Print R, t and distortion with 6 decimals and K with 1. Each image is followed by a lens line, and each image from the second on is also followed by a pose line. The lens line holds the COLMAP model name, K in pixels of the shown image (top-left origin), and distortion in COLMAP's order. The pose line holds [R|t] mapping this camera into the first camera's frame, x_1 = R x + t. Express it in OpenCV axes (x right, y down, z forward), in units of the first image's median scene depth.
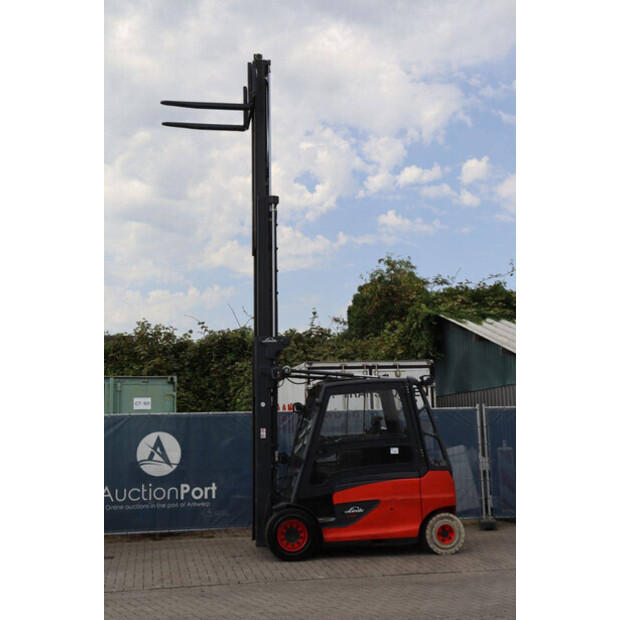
lens RADIAL K [[825.3, 0, 310.0], [0, 825.3, 310.0], [0, 0, 1]] dist [0.002500, 0.398832]
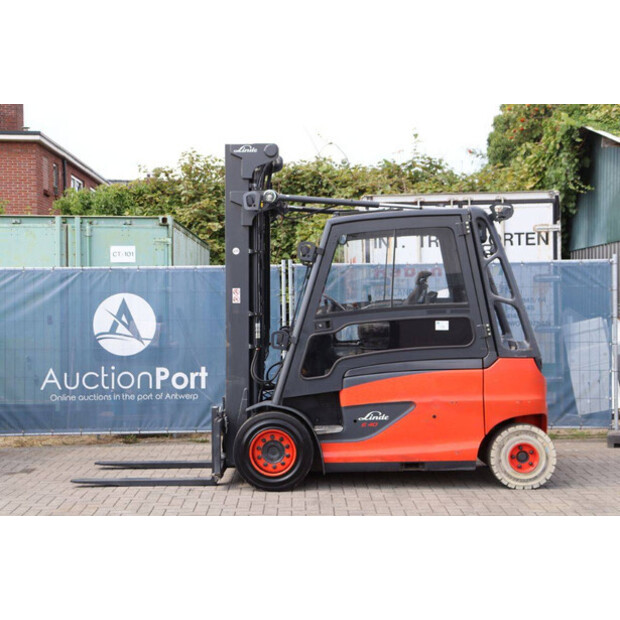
lens RADIAL K [[962.8, 0, 310.0], [0, 962.8, 310.0], [0, 0, 1]] dist [0.132856, 0.097330]
pose [[0.984467, 0.011970, -0.175159, 0.113815], [0.015634, 0.987733, 0.155370, 0.038301], [0.174870, -0.155695, 0.972204, 0.239559]]
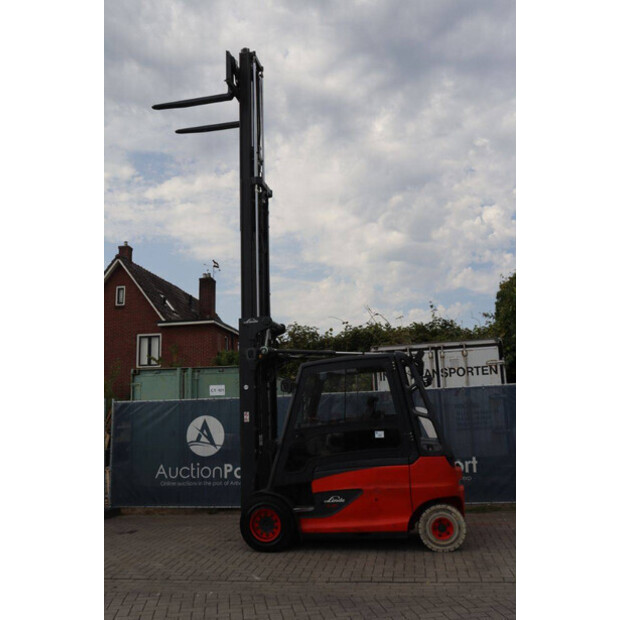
lens RADIAL K [[595.7, 0, 307.4], [0, 595.7, 319.0], [0, 0, 1]] dist [-0.056291, 0.016680]
pose [[0.934757, -0.070591, -0.348205, 0.225985], [0.067899, 0.997493, -0.019944, 0.046058], [0.348740, -0.005000, 0.937206, 0.319519]]
